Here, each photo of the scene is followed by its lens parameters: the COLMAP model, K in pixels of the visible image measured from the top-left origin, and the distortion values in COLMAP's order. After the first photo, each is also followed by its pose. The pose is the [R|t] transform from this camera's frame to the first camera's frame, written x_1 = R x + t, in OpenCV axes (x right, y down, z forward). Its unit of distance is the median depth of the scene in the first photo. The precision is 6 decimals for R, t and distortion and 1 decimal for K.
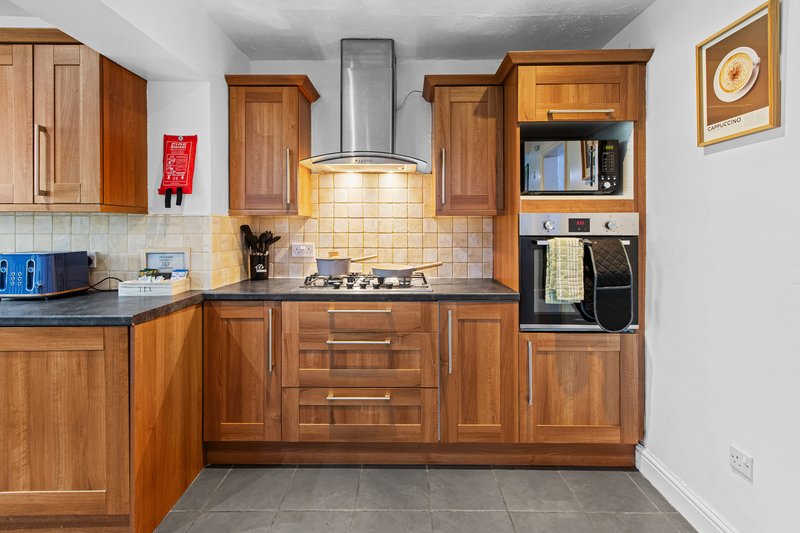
lens RADIAL K [[377.2, 0, 379.5], [0, 377.2, 232.2], [0, 0, 1]] dist [-0.007173, 0.000116]
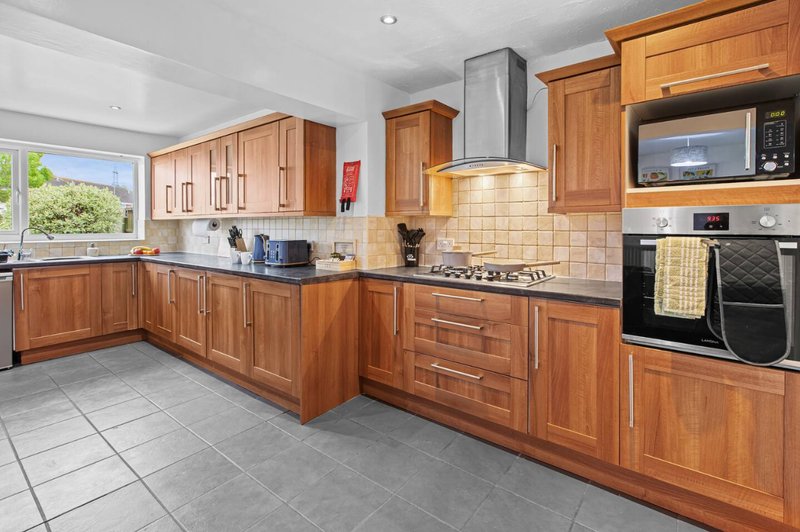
lens RADIAL K [[377.2, 0, 405.8], [0, 377.2, 232.8], [0, 0, 1]] dist [-0.007173, 0.000116]
pose [[0.786713, 0.009767, -0.617241, 0.519110], [-0.006039, 0.999949, 0.008126, 0.002466], [0.617289, -0.002665, 0.786732, -0.012853]]
